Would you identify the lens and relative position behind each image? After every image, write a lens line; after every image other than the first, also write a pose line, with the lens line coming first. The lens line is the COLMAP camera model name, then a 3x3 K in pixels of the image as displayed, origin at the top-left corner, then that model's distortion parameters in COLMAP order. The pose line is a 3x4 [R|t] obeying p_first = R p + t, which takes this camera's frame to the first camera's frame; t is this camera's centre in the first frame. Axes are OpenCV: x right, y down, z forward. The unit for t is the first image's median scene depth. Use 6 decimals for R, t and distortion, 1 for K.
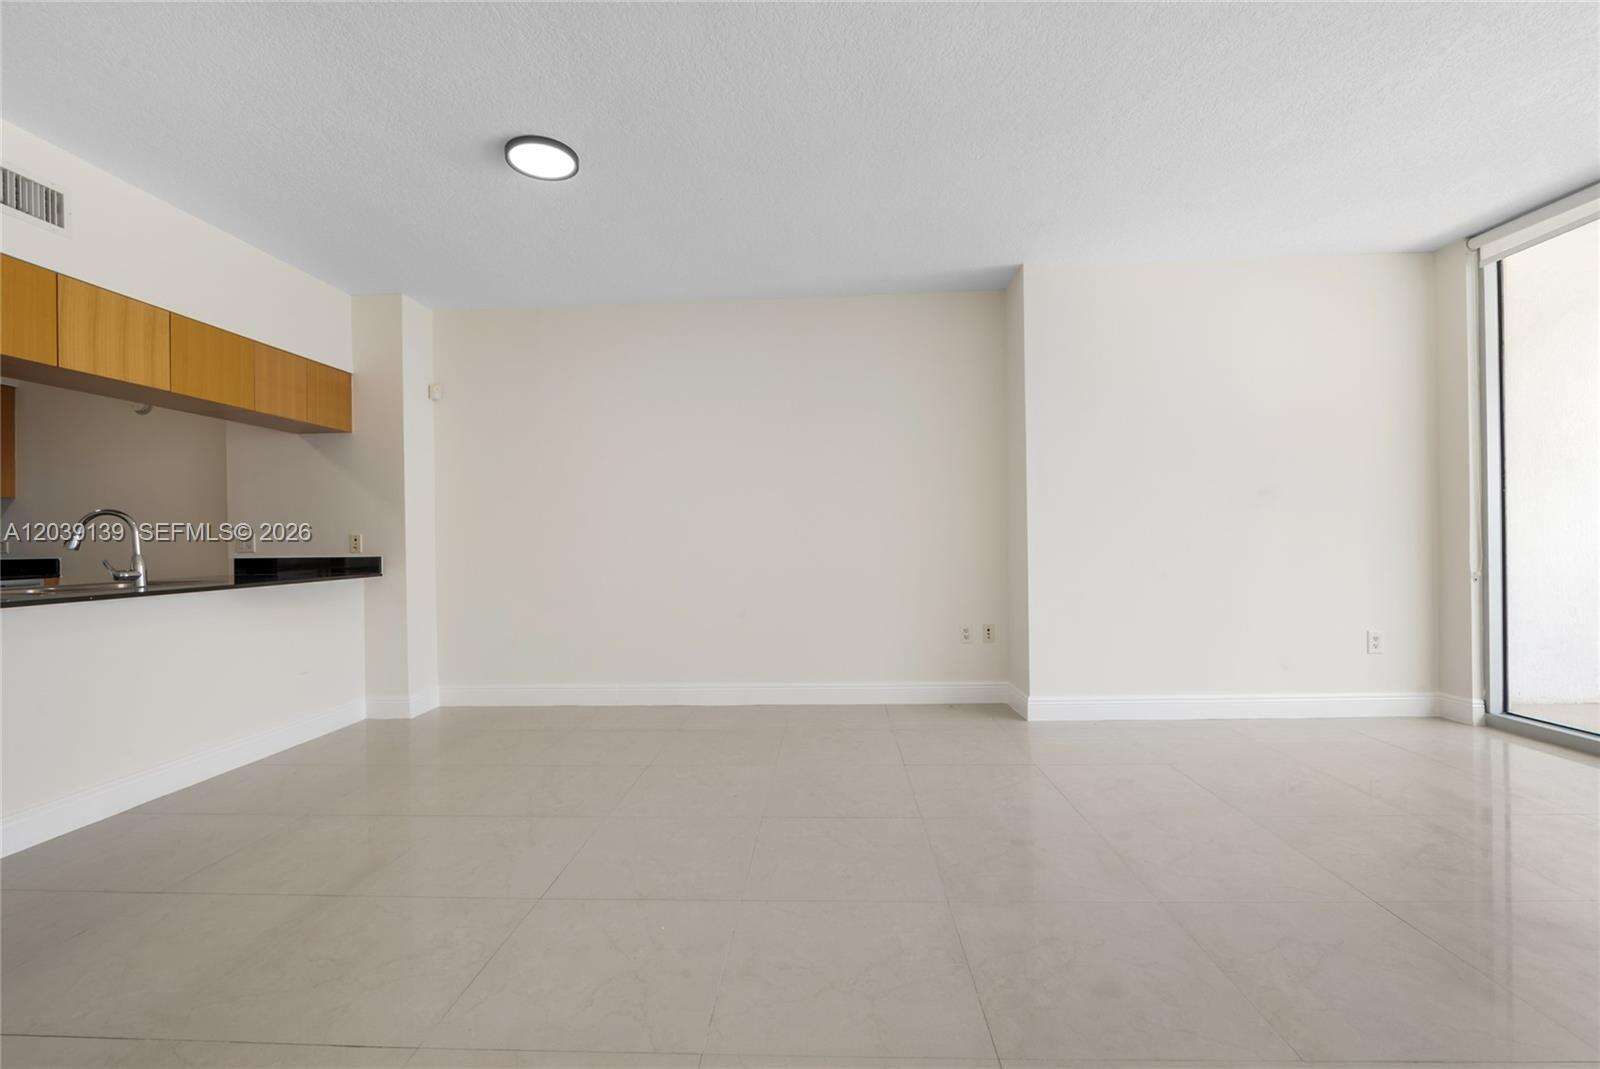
lens RADIAL K [[678.8, 0, 800.0], [0, 678.8, 534.5], [0, 0, 1]] dist [-0.065067, 0.047004]
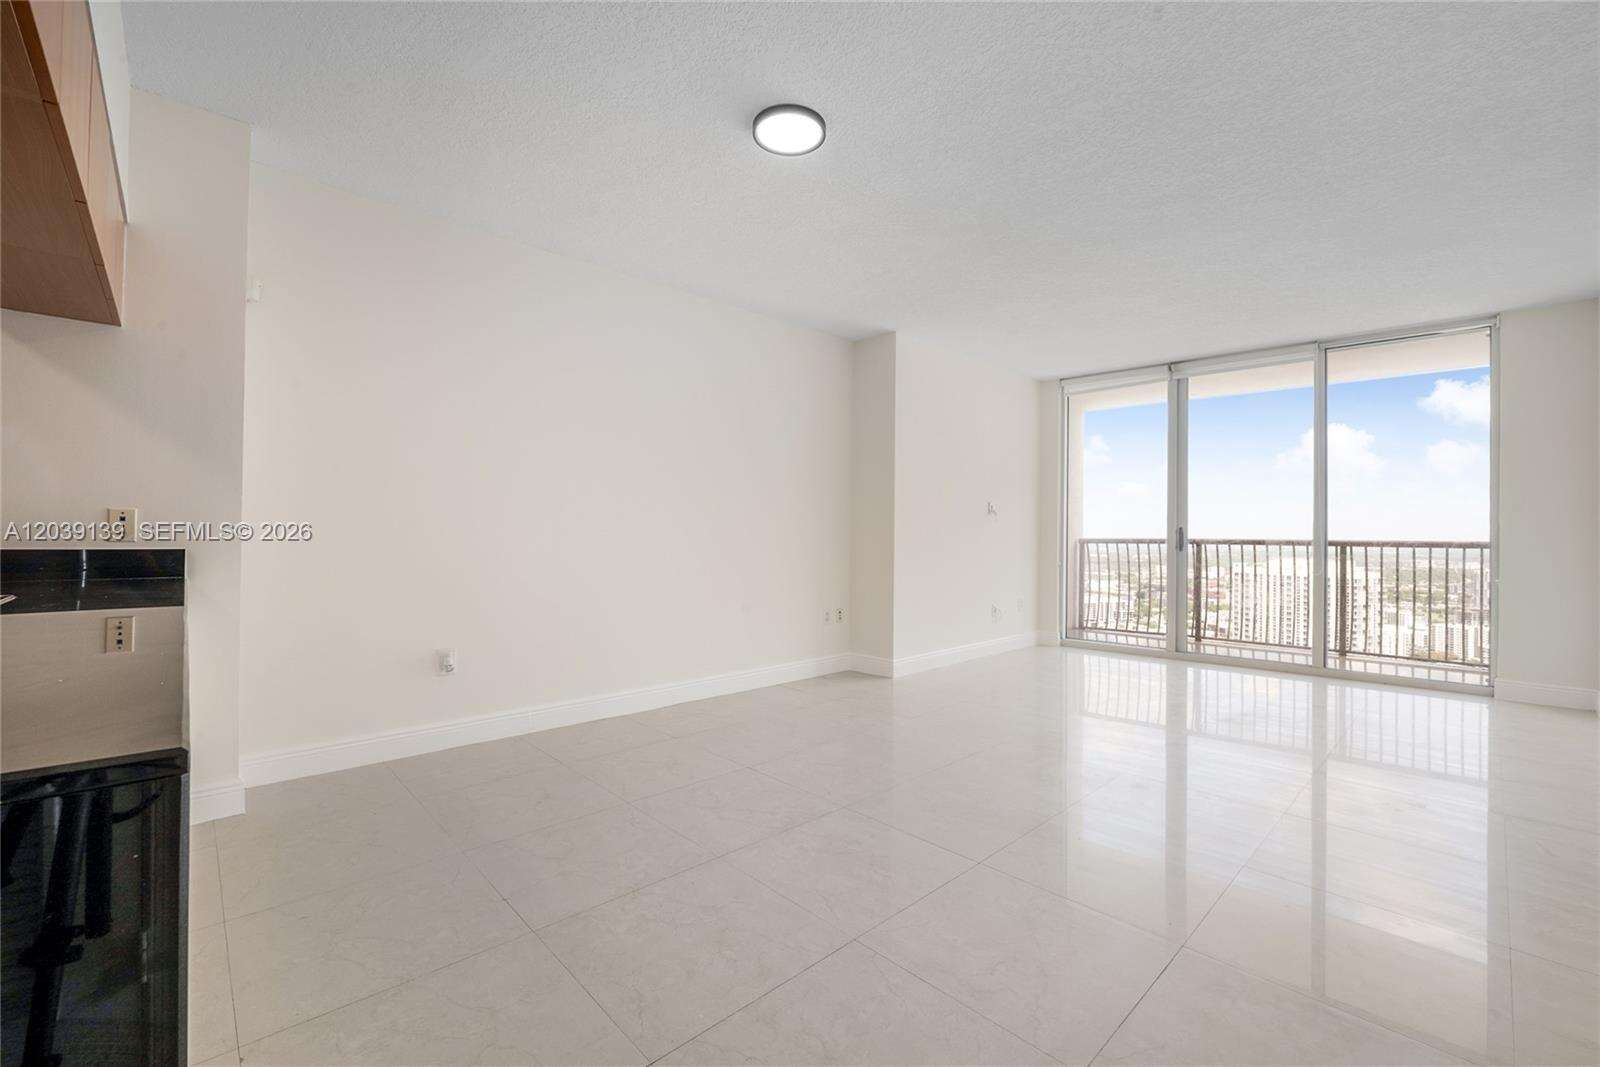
lens RADIAL K [[678.8, 0, 800.0], [0, 678.8, 533.5], [0, 0, 1]] dist [-0.065067, 0.047004]
pose [[0.701030, 0.028146, 0.712576, -0.684894], [-0.018724, 0.999603, -0.021063, 0.025678], [-0.712886, 0.001423, 0.701279, 0.188091]]
